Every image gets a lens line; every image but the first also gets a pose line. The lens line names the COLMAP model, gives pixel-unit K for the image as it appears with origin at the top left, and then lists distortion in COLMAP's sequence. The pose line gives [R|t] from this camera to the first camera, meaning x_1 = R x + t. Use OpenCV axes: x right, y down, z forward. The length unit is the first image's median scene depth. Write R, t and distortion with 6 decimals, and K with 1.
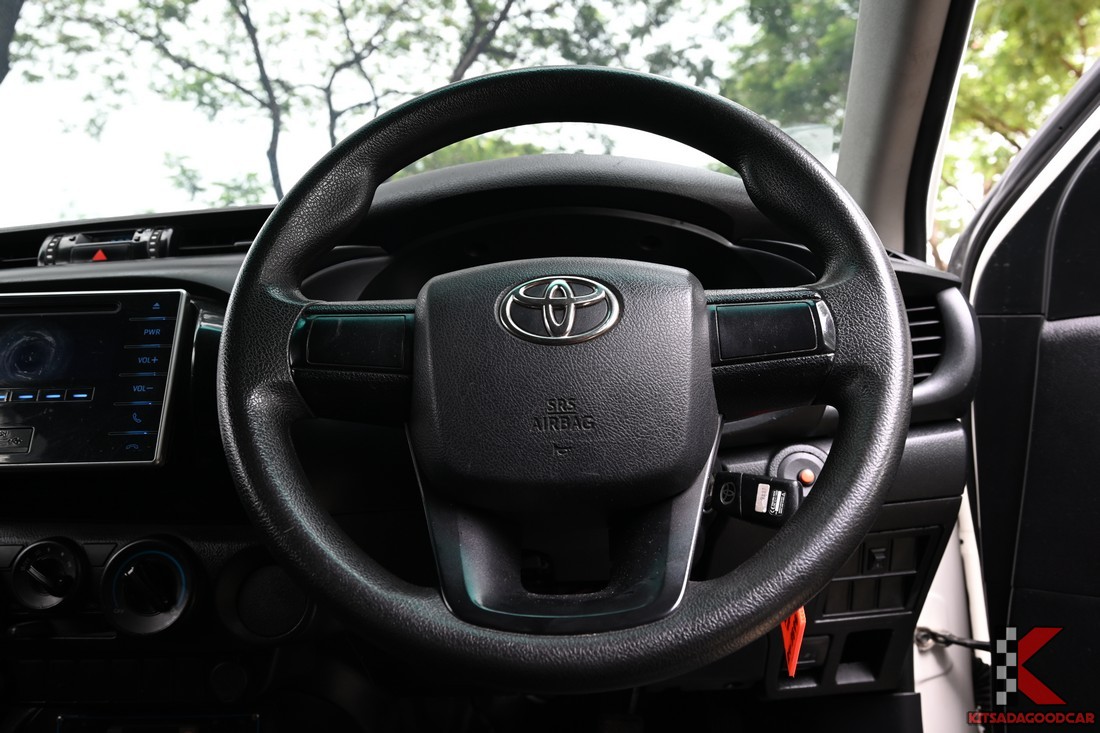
lens RADIAL K [[758.6, 0, 550.0], [0, 758.6, 366.5], [0, 0, 1]] dist [-0.004650, 0.000737]
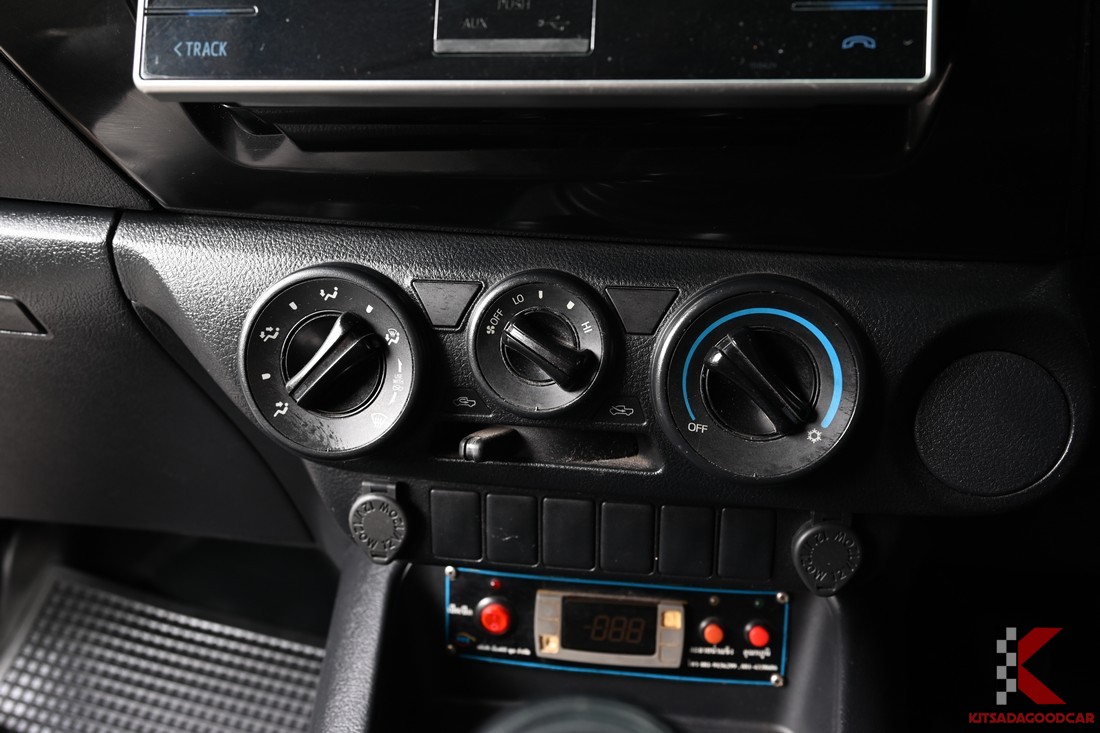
lens RADIAL K [[853.5, 0, 550.0], [0, 853.5, 366.5], [0, 0, 1]] dist [0.000836, 0.004331]
pose [[0.992192, 0.061824, -0.108315, -0.599835], [-0.027938, 0.956595, 0.290079, 0.130146], [0.121547, -0.284788, 0.950853, 0.480036]]
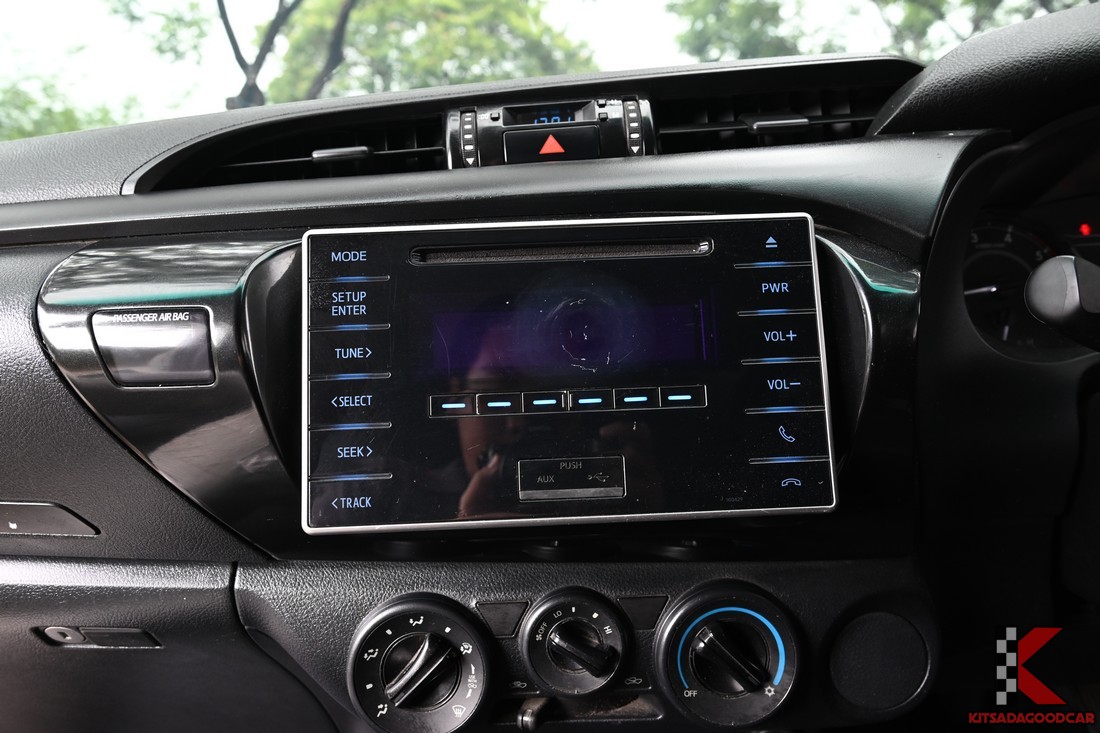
lens RADIAL K [[758.6, 0, 550.0], [0, 758.6, 366.5], [0, 0, 1]] dist [-0.004650, 0.000737]
pose [[0.999131, -0.017683, 0.037739, -0.709825], [0.009871, 0.980168, 0.197924, -0.102779], [-0.040491, -0.197379, 0.979491, 0.388304]]
